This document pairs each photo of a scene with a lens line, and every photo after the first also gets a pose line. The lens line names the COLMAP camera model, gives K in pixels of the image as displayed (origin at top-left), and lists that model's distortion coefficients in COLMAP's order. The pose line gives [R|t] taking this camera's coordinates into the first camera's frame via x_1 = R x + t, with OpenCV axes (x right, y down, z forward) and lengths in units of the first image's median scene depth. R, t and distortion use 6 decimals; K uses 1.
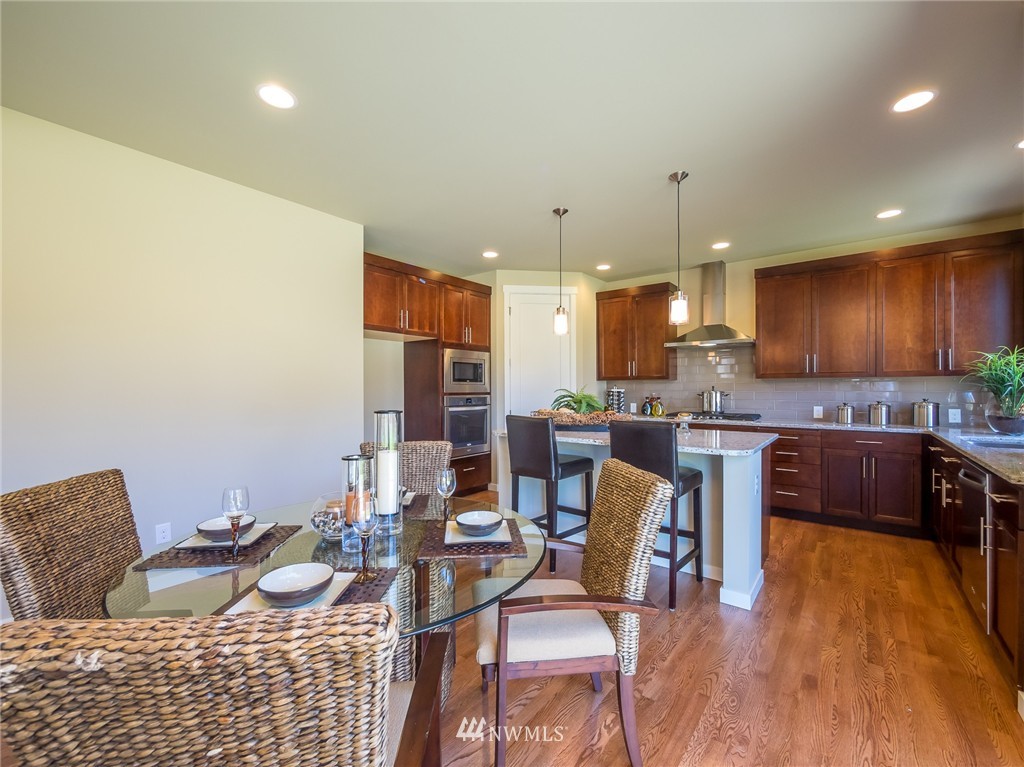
lens RADIAL K [[433.5, 0, 512.0], [0, 433.5, 383.5], [0, 0, 1]] dist [-0.000138, -0.000016]
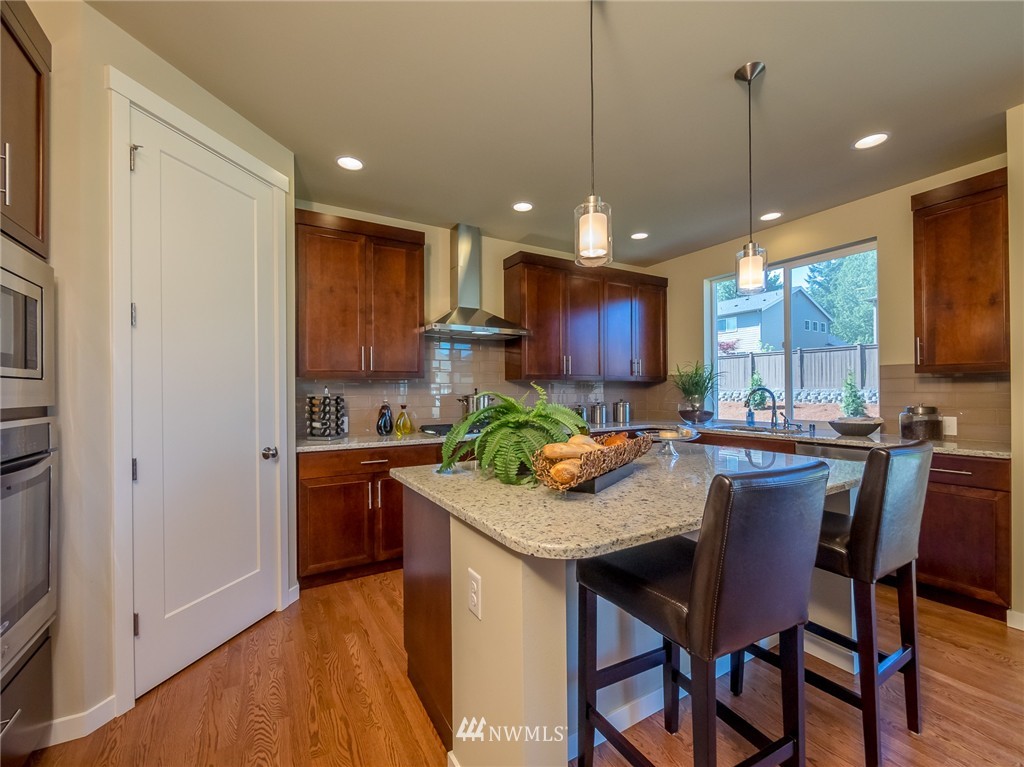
lens RADIAL K [[433.5, 0, 512.0], [0, 433.5, 383.5], [0, 0, 1]] dist [-0.000138, -0.000016]
pose [[0.368270, 0.026144, 0.929351, -0.281140], [-0.001273, 0.999618, -0.027617, 0.024960], [-0.929718, 0.008988, 0.368163, 0.793820]]
